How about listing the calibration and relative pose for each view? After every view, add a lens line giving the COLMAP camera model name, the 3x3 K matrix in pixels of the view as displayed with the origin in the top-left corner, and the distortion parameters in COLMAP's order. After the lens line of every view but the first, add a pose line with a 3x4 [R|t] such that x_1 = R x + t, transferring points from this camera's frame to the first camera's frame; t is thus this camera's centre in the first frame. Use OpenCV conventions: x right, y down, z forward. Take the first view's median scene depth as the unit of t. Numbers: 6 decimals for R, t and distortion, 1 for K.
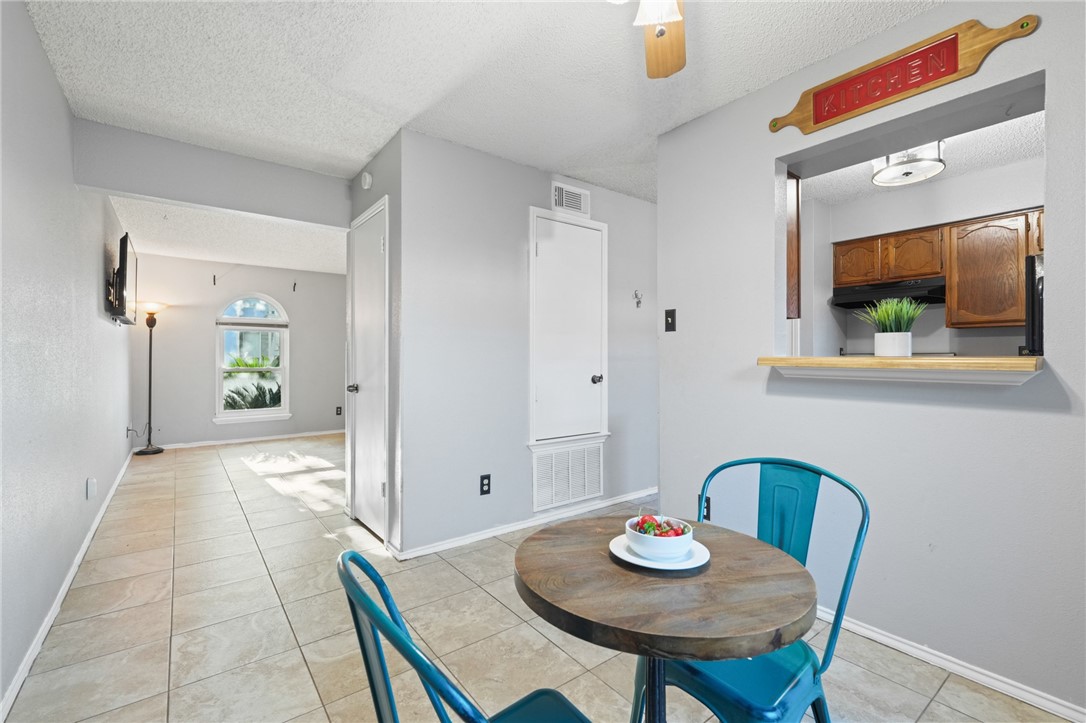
lens RADIAL K [[479.1, 0, 549.1], [0, 479.1, 353.2], [0, 0, 1]] dist [0.001608, 0.001135]
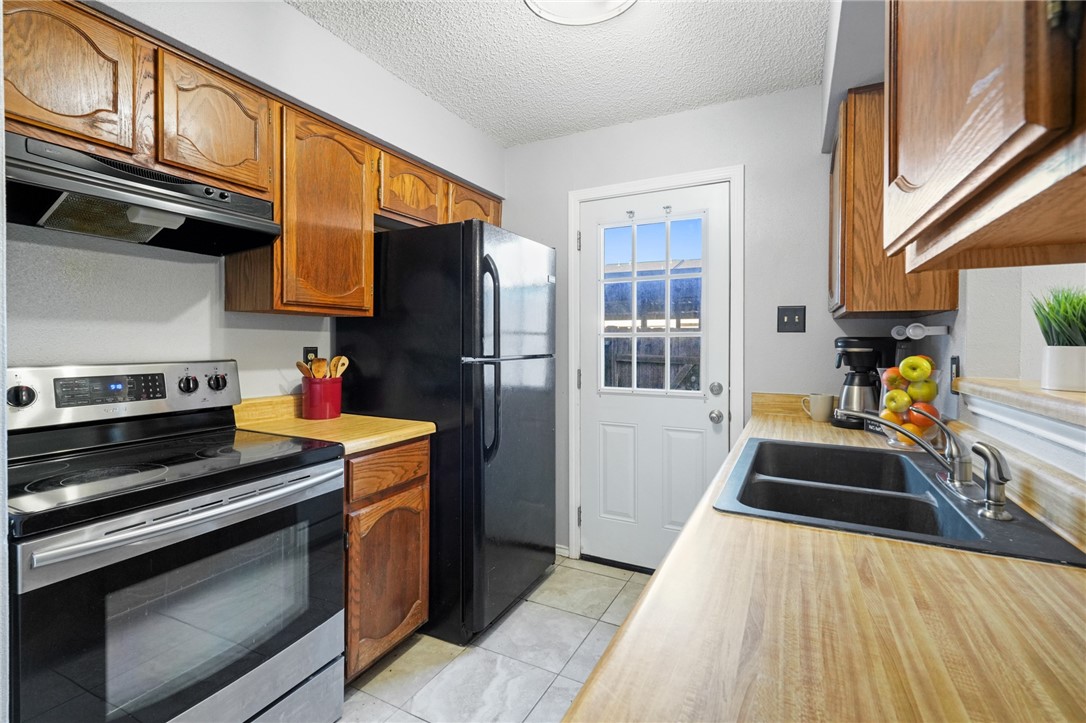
lens RADIAL K [[479.1, 0, 536.9], [0, 479.1, 346.4], [0, 0, 1]] dist [0.001608, 0.001135]
pose [[-0.437096, 0.009235, 0.899368, 0.431964], [-0.002159, 0.999934, -0.011316, -0.016042], [-0.899412, -0.006888, -0.437047, 1.544948]]
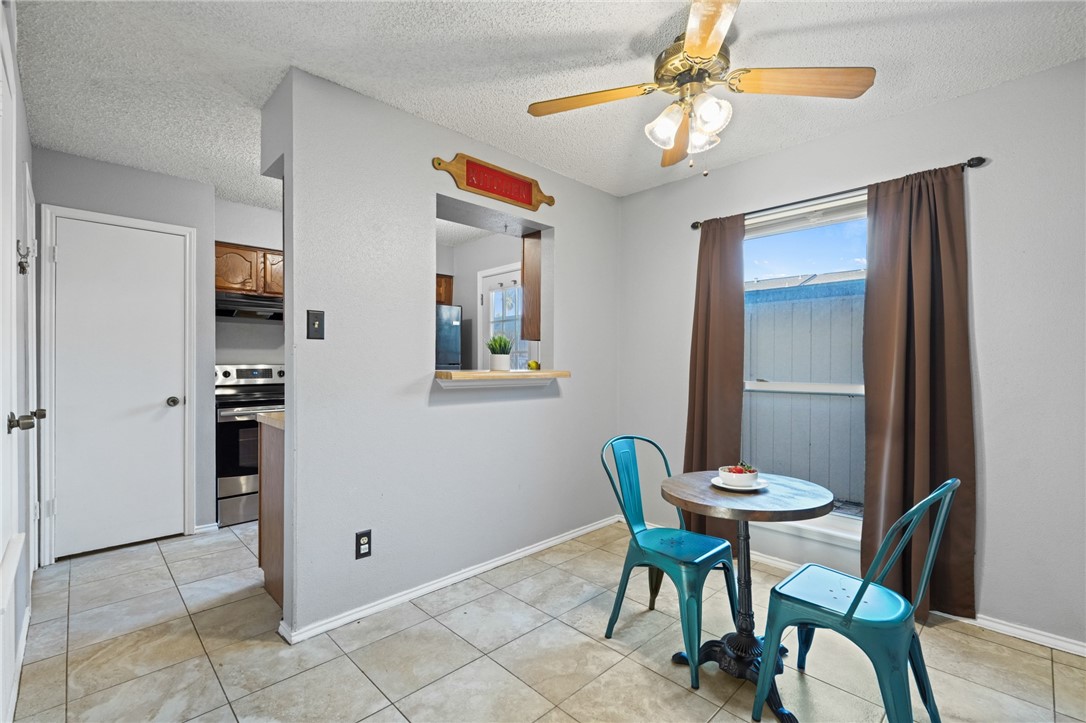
lens RADIAL K [[479.1, 0, 548.0], [0, 479.1, 360.7], [0, 0, 1]] dist [0.001608, 0.001135]
pose [[-0.120487, 0.005307, 0.992701, -0.673101], [-0.011976, 0.999905, -0.006799, -0.013103], [-0.992643, -0.012708, -0.120412, 0.888098]]
